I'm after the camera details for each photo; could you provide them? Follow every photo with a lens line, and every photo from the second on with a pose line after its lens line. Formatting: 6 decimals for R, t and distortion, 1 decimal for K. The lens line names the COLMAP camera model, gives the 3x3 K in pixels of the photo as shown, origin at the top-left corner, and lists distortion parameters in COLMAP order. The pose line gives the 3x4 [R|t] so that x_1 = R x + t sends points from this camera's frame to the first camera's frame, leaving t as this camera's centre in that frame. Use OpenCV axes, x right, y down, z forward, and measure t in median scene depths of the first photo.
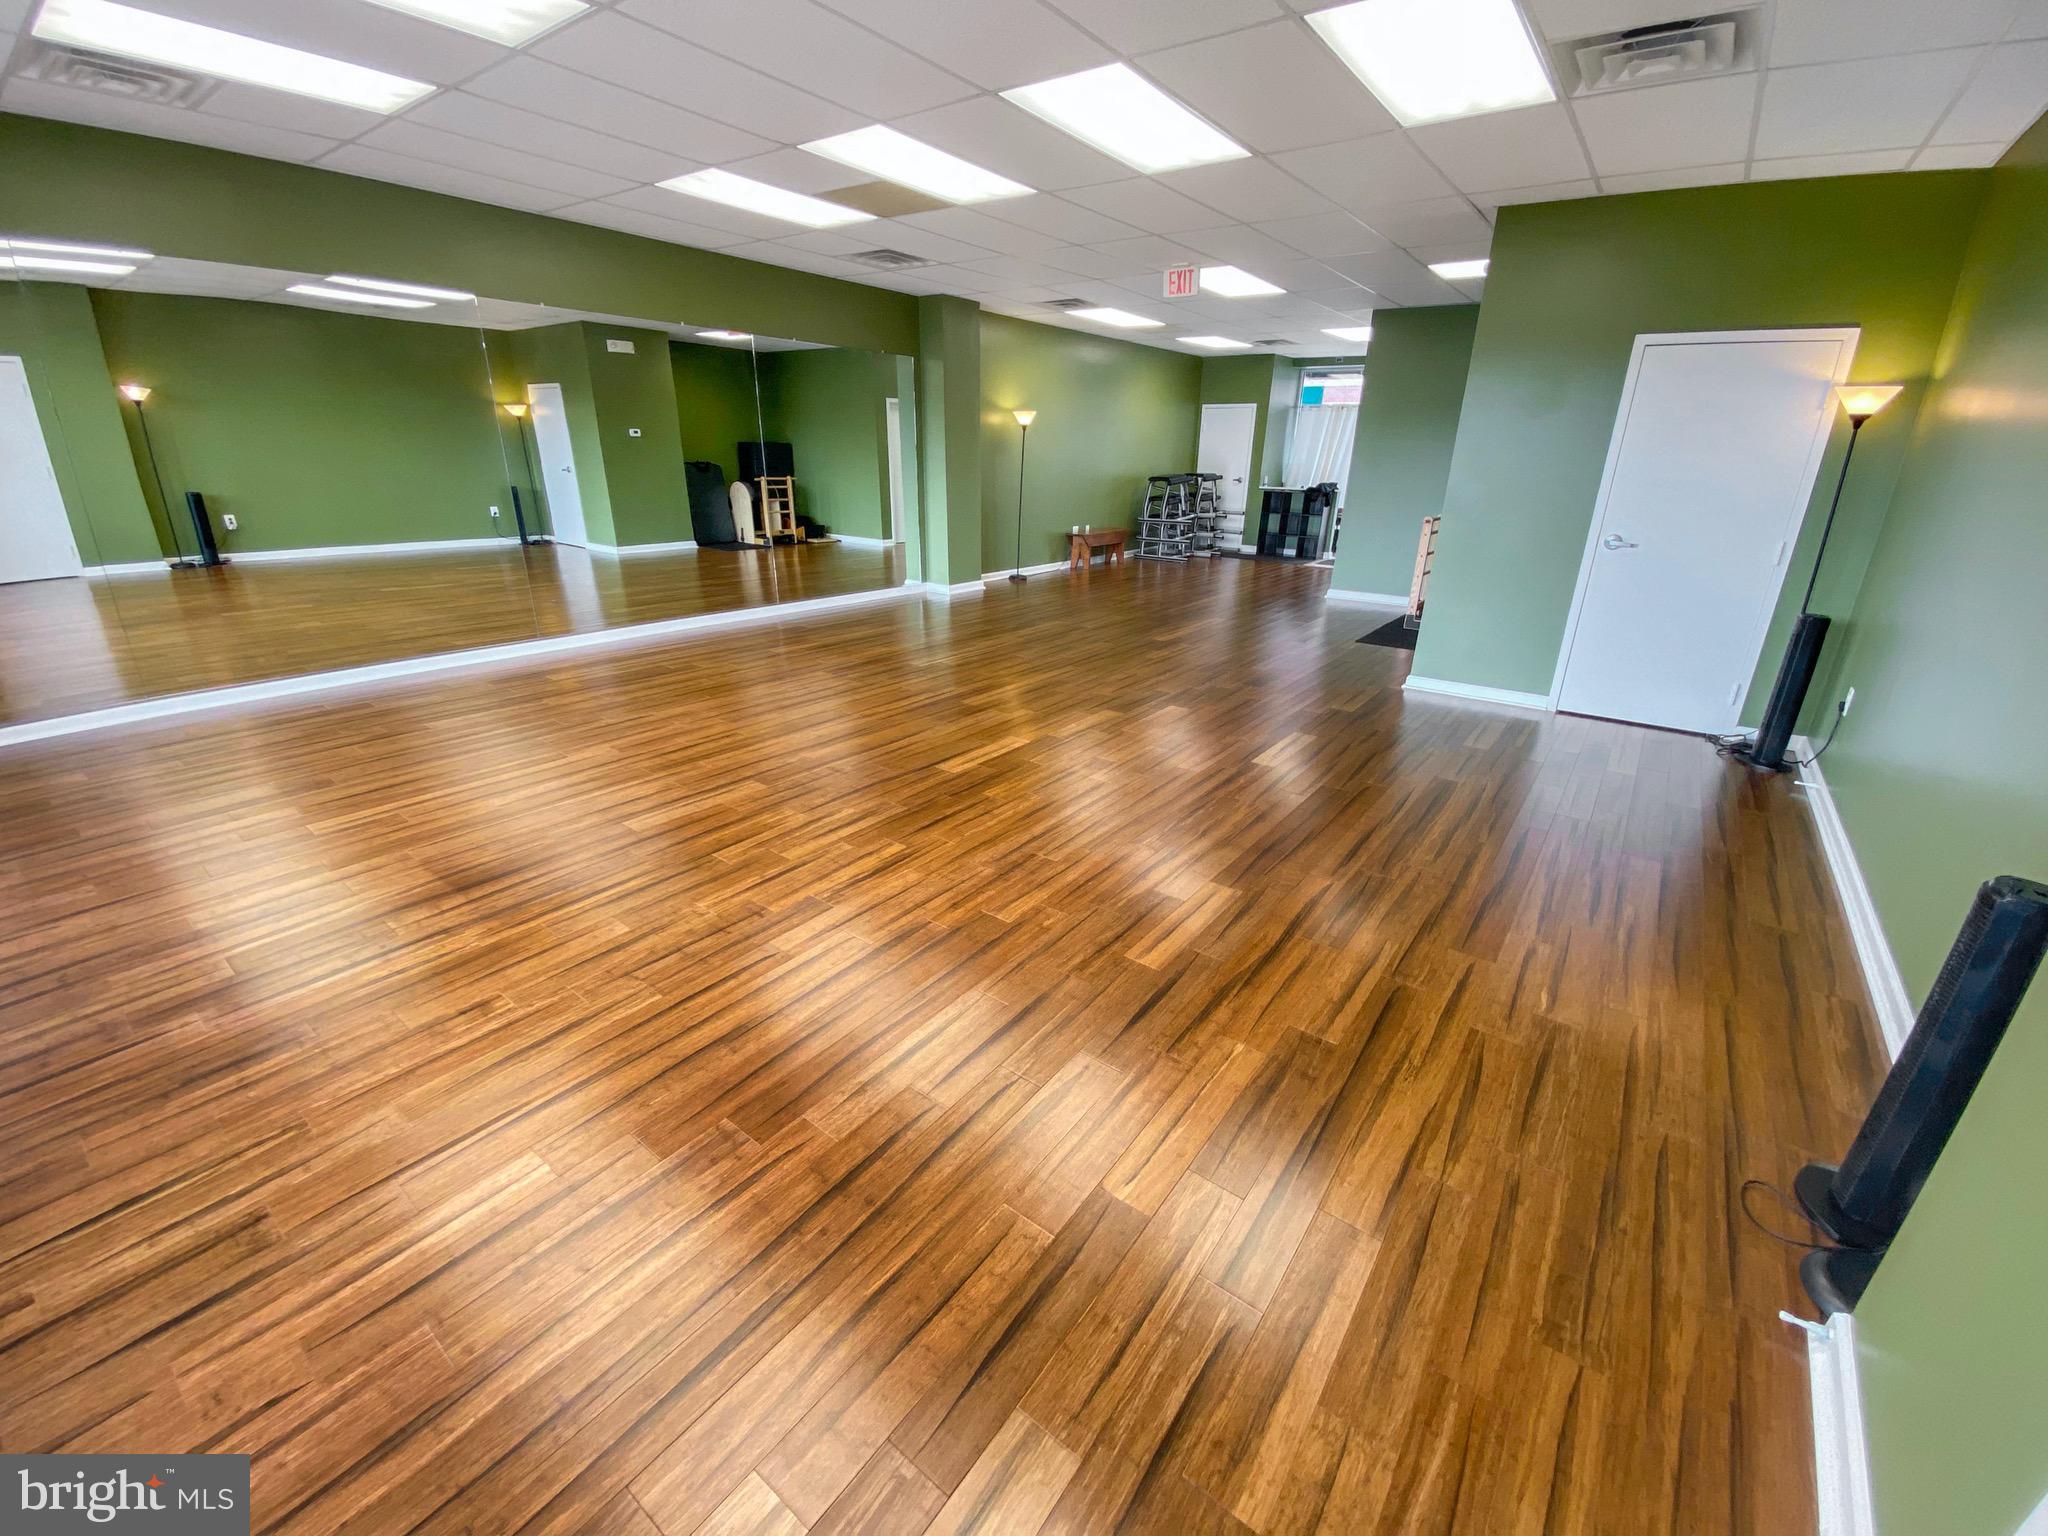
lens RADIAL K [[834.2, 0, 1020.7], [0, 834.2, 771.2], [0, 0, 1]] dist [0.019071, -0.022675]
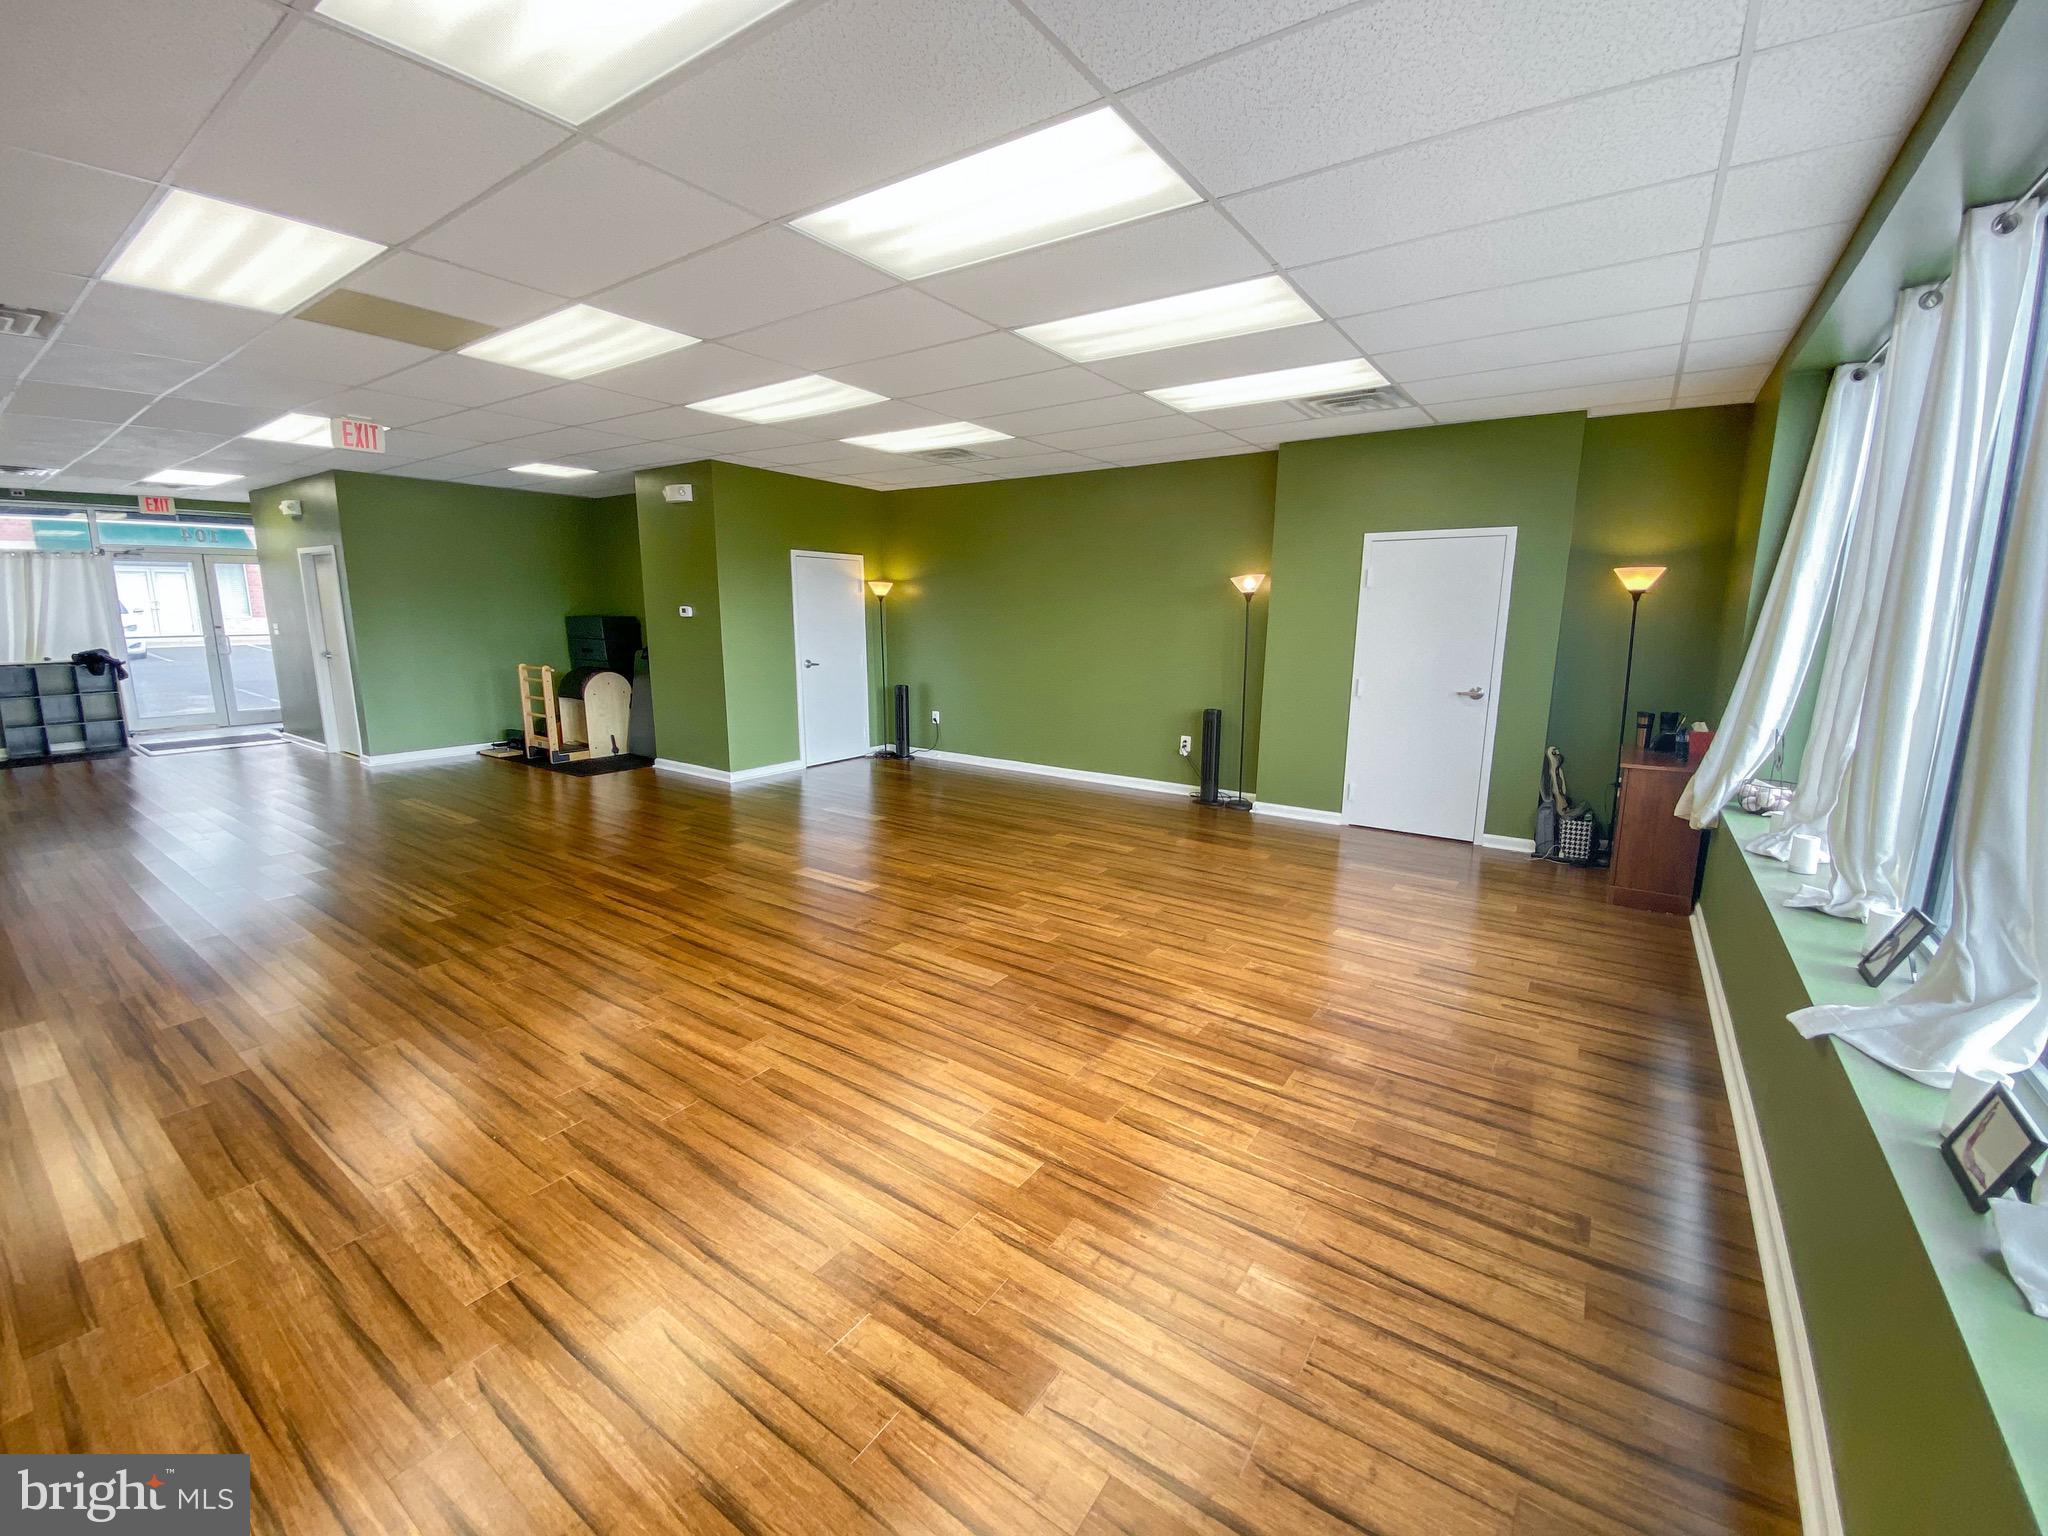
lens RADIAL K [[834.2, 0, 1020.7], [0, 834.2, 771.2], [0, 0, 1]] dist [0.019071, -0.022675]
pose [[-0.035611, -0.212177, 0.976582, -0.768216], [0.357110, 0.909981, 0.210729, -0.206594], [-0.933383, 0.356251, 0.043365, 0.442519]]
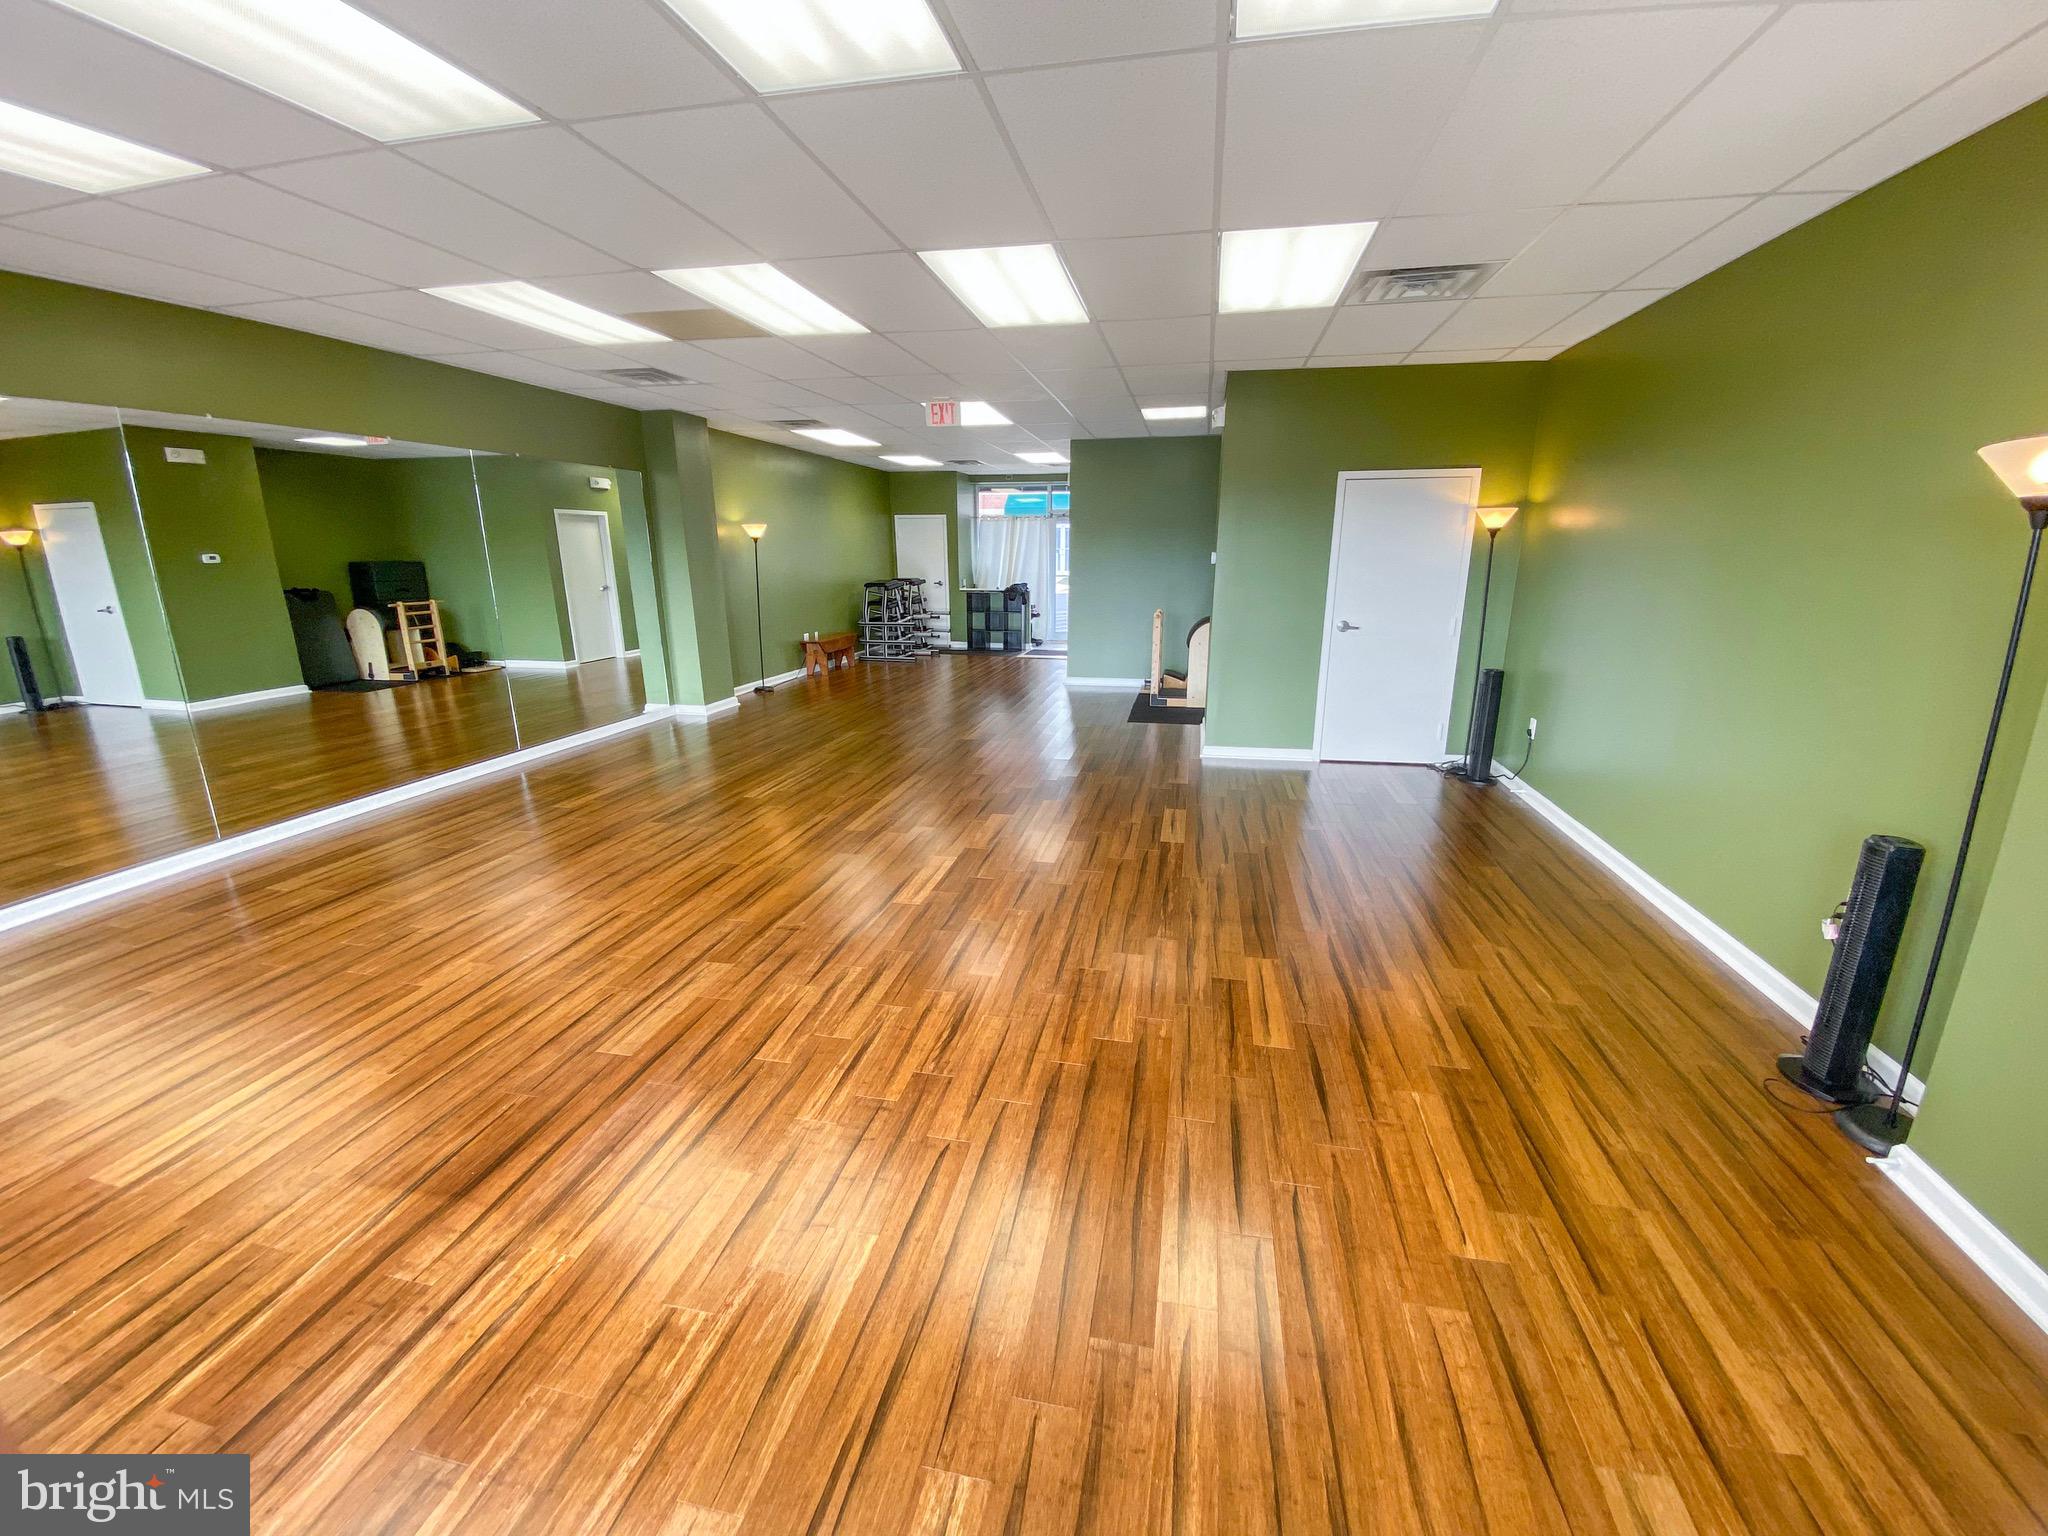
lens RADIAL K [[834.2, 0, 1020.7], [0, 834.2, 771.2], [0, 0, 1]] dist [0.019071, -0.022675]
pose [[0.903623, -0.132332, 0.407374, -0.215151], [0.175032, 0.982127, -0.069215, -0.039609], [-0.390934, 0.133848, 0.910635, 0.041382]]
